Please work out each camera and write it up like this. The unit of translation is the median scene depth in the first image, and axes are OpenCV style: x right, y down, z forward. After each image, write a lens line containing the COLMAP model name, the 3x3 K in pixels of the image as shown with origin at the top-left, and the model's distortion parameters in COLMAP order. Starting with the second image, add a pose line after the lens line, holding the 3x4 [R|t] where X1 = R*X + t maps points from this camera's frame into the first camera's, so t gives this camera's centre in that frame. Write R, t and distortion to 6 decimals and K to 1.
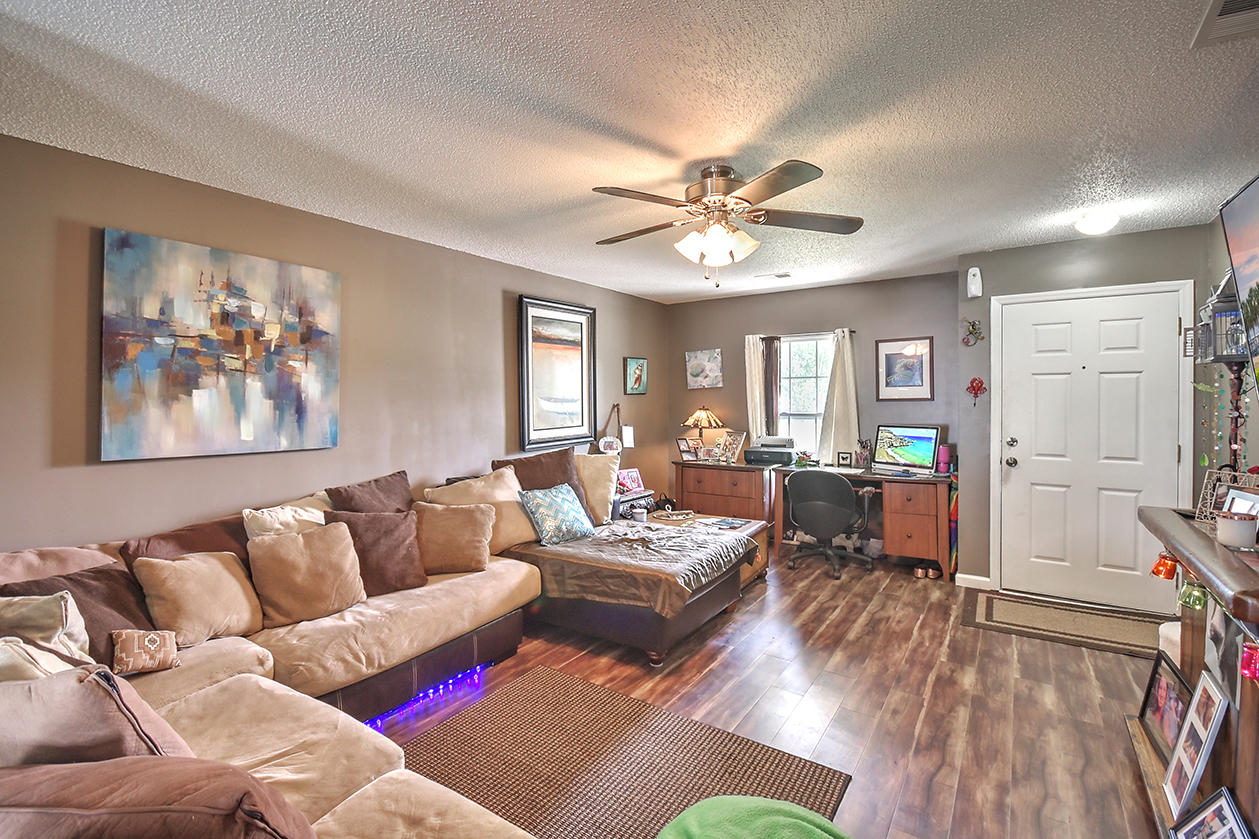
lens RADIAL K [[577.4, 0, 623.8], [0, 577.4, 384.6], [0, 0, 1]] dist [0.022712, 0.000101]
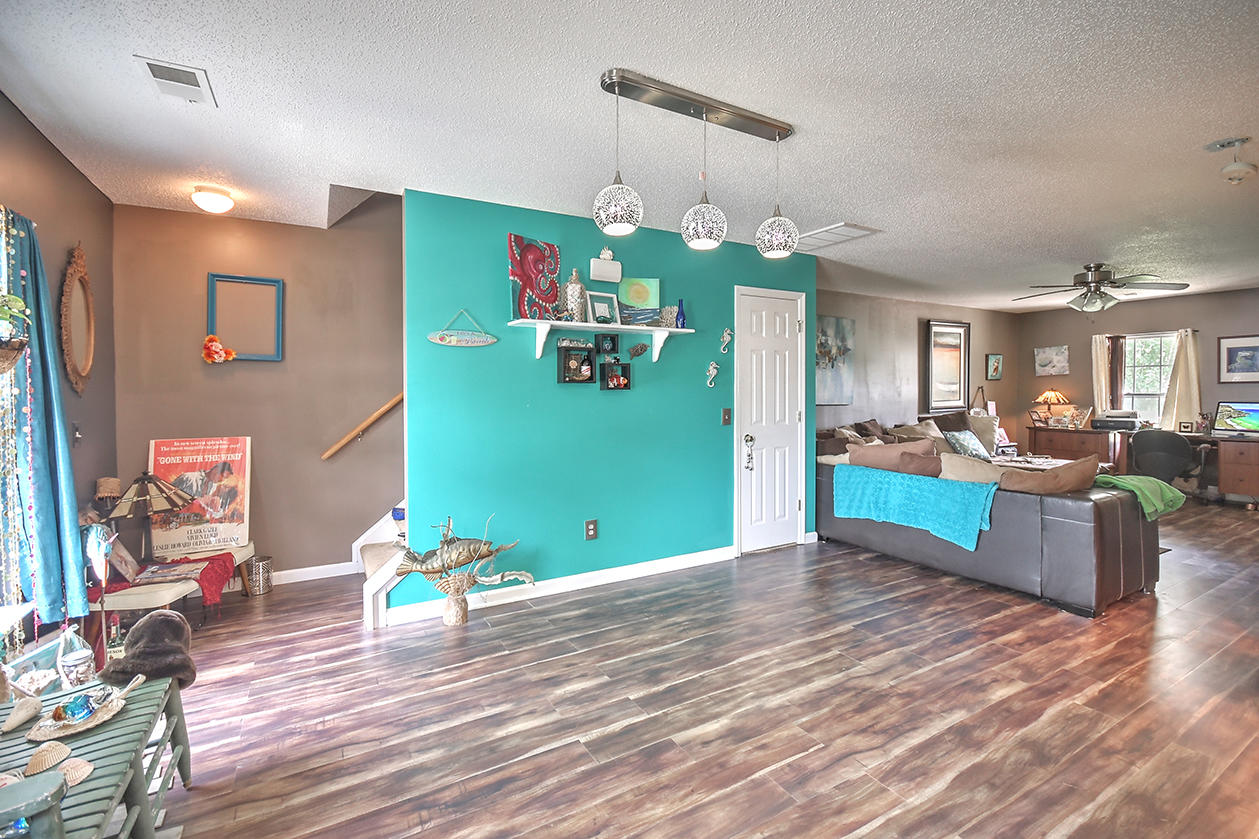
lens RADIAL K [[547.5, 0, 633.5], [0, 547.5, 389.3], [0, 0, 1]] dist [0.011963, -0.010991]
pose [[0.901097, 0.003068, -0.433608, -0.220151], [0.007734, 0.999702, 0.023146, 0.002362], [0.433550, -0.024211, 0.900804, -0.693002]]
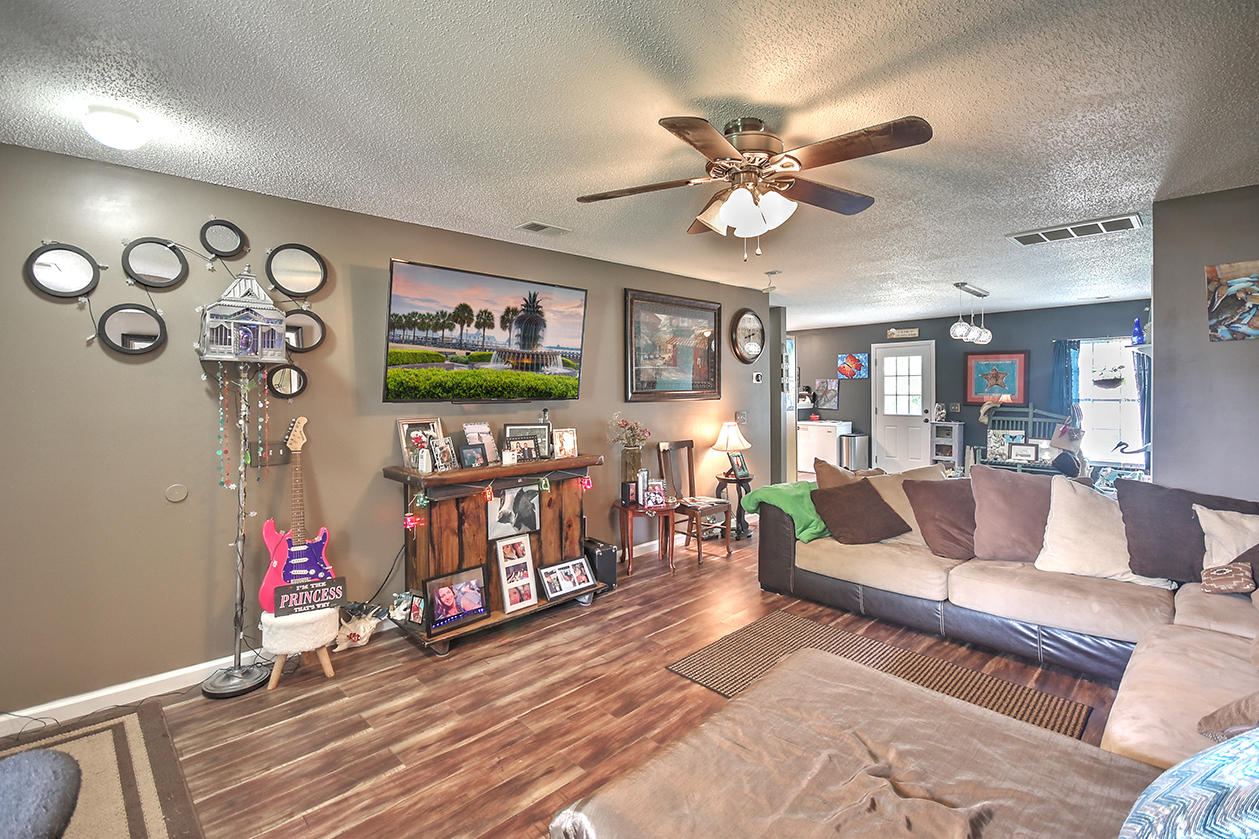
lens RADIAL K [[577.4, 0, 623.8], [0, 577.4, 384.6], [0, 0, 1]] dist [0.022712, 0.000101]
pose [[-0.978863, 0.006882, 0.204399, 0.084296], [0.001070, 0.999592, -0.028531, 0.019692], [-0.204512, -0.027709, -0.978472, 0.998173]]
